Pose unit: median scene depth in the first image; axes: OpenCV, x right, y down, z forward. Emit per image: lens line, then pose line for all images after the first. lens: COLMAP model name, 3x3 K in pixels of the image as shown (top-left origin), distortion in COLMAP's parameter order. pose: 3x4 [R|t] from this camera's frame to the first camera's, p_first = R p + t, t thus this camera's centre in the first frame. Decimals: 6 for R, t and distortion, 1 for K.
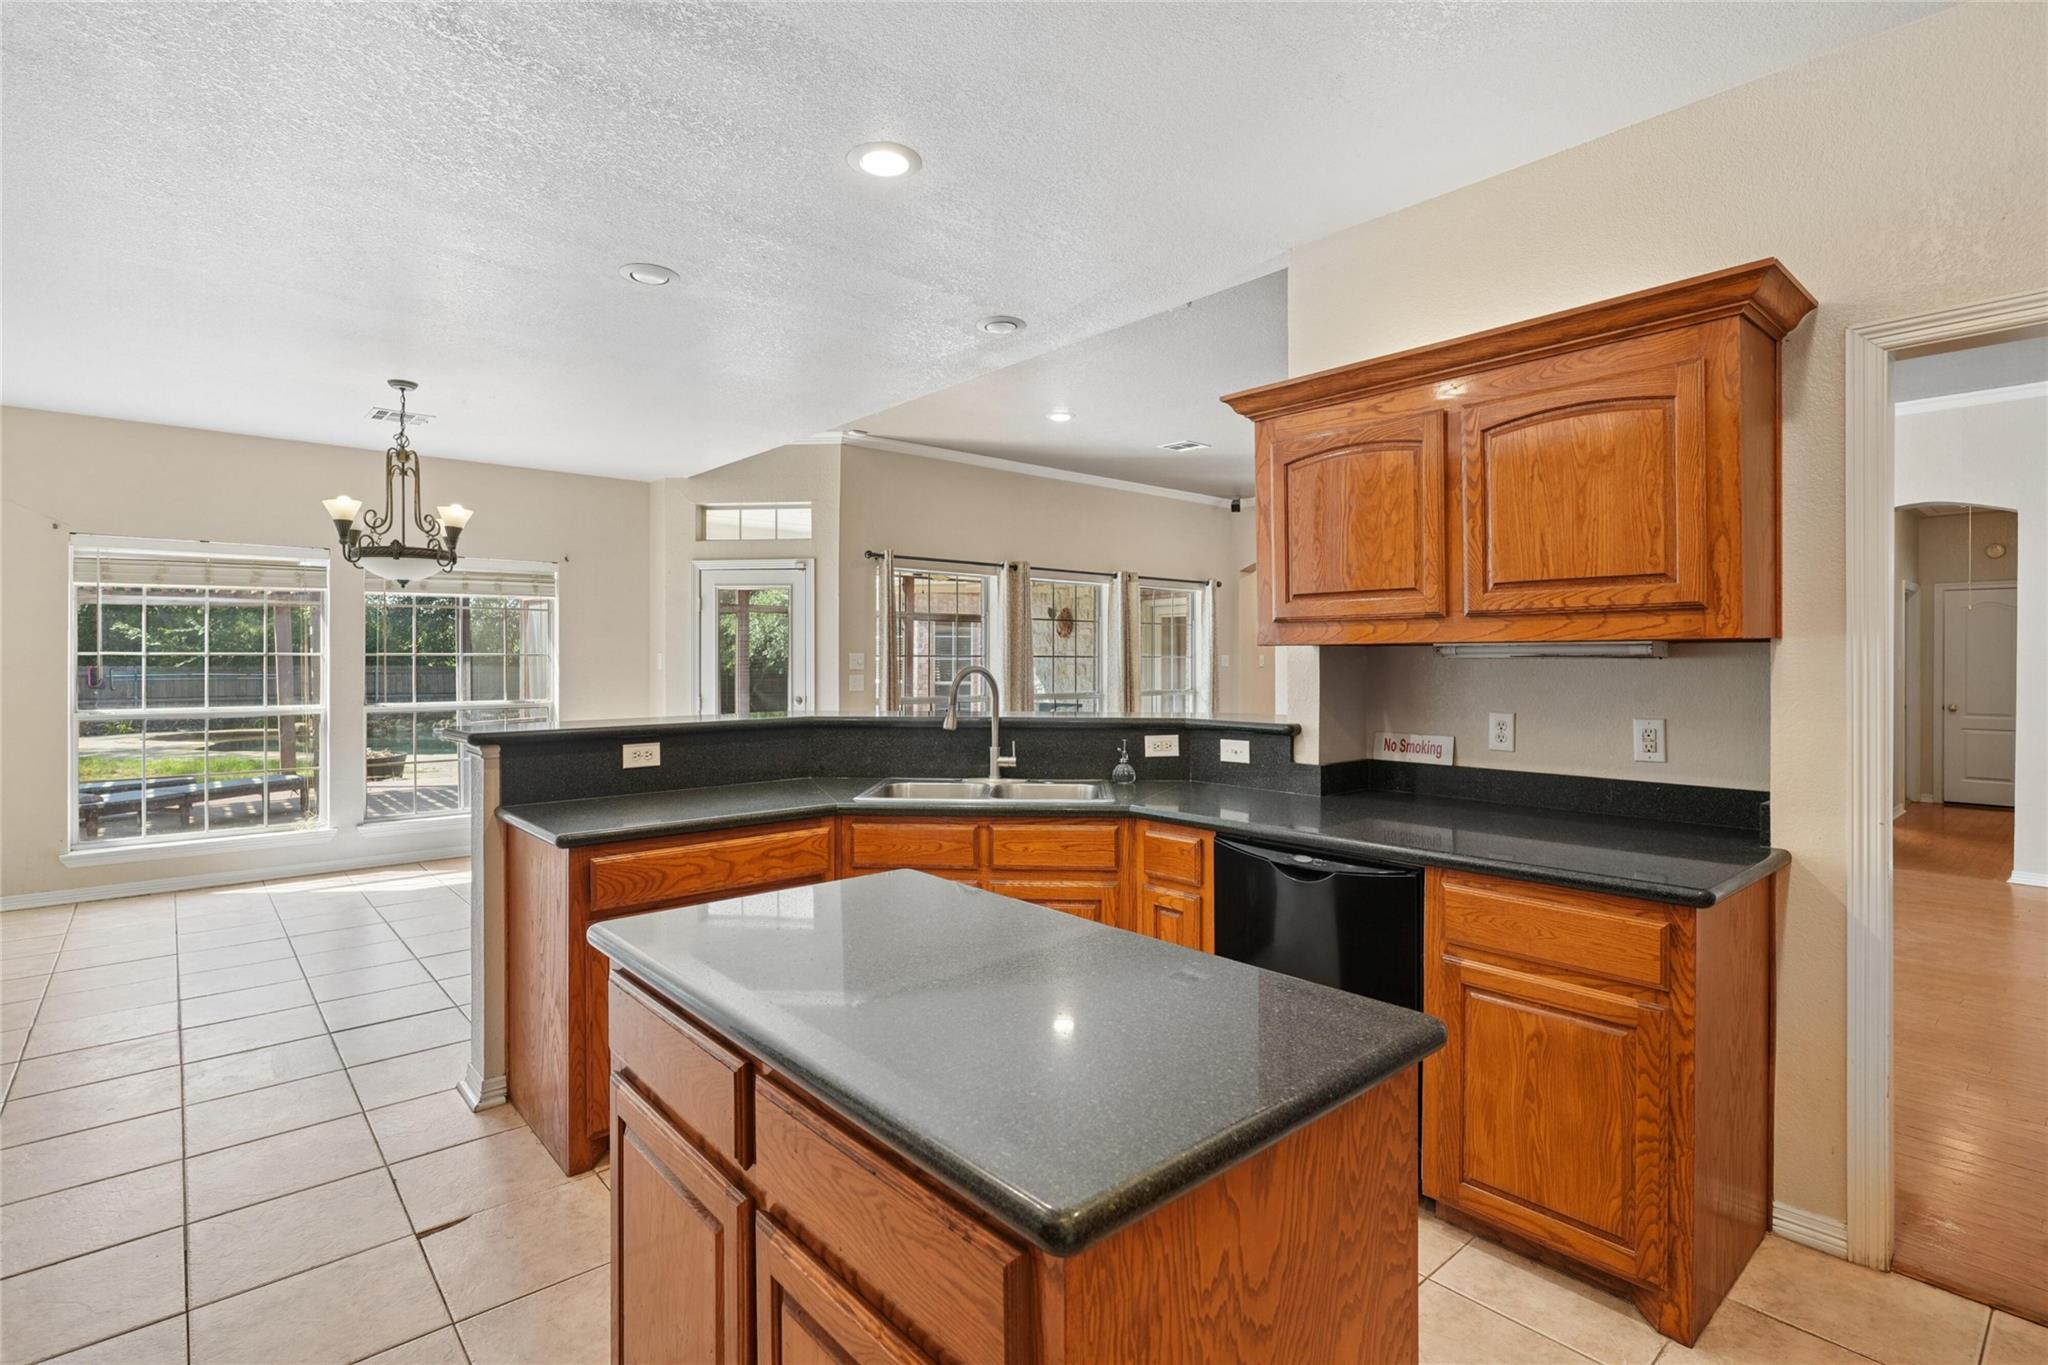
lens RADIAL K [[983.0, 0, 1024.9], [0, 983.0, 664.1], [0, 0, 1]] dist [-0.001573, -0.000842]
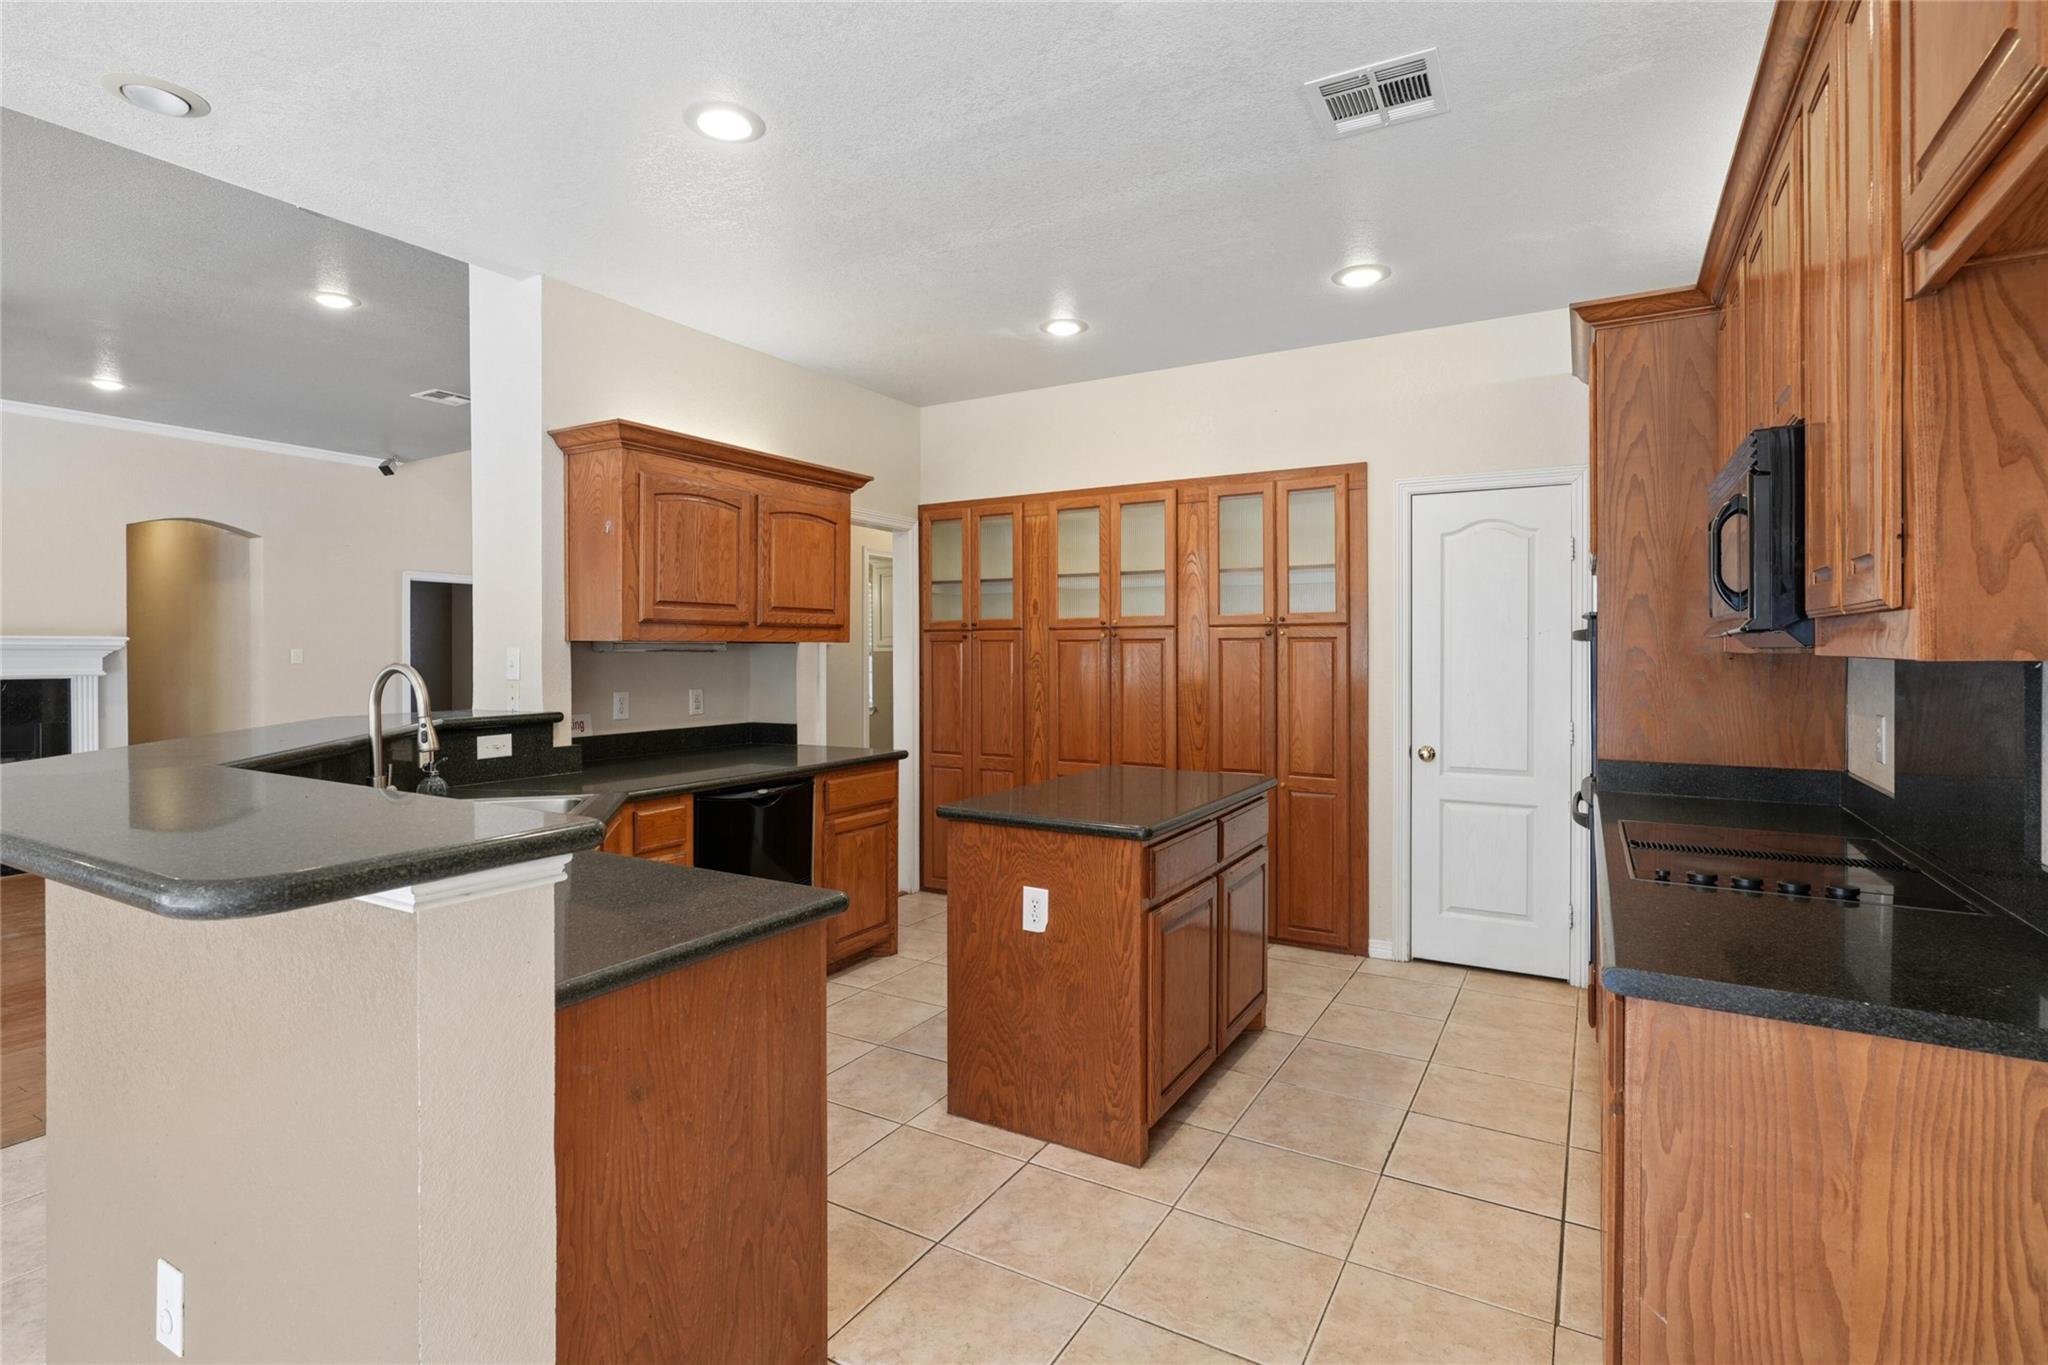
lens RADIAL K [[983.0, 0, 1020.1], [0, 983.0, 662.7], [0, 0, 1]] dist [-0.001573, -0.000842]
pose [[-0.315712, -0.006729, 0.948831, -1.120341], [0.010315, 0.999891, 0.010524, -0.000557], [-0.948799, 0.013109, -0.315608, 1.026456]]
